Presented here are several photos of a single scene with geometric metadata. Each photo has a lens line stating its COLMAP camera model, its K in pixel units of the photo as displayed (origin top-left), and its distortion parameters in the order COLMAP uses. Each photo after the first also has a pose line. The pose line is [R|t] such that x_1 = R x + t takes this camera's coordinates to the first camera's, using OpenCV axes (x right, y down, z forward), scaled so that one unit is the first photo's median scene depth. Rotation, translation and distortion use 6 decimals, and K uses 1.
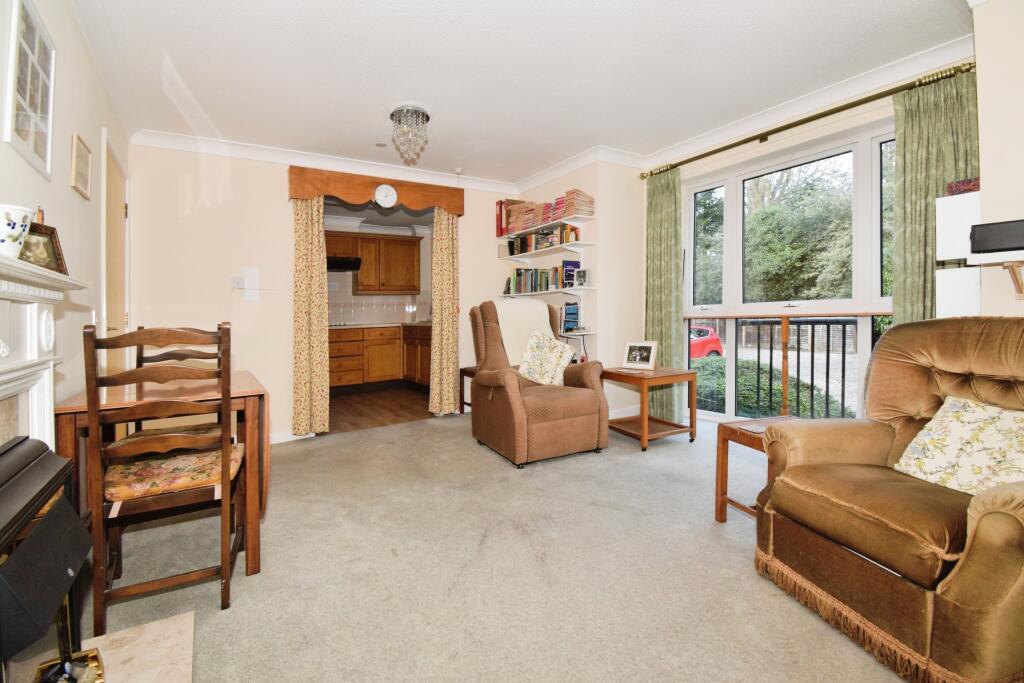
lens RADIAL K [[448.1, 0, 513.2], [0, 448.1, 313.3], [0, 0, 1]] dist [0.000164, 0.000015]
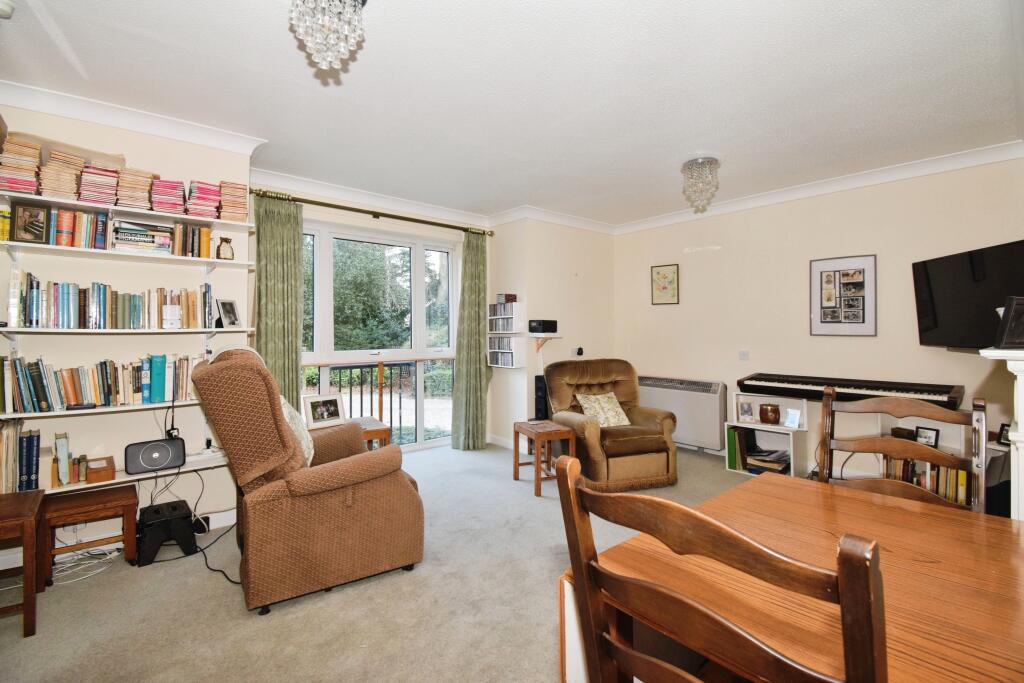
lens RADIAL K [[458.1, 0, 512.0], [0, 458.1, 341.5], [0, 0, 1]] dist [0.000428, 0.000019]
pose [[-0.157526, 0.007721, 0.987485, -0.341673], [0.002931, 0.999969, -0.007351, -0.018571], [-0.987511, 0.001736, -0.157543, 0.392960]]
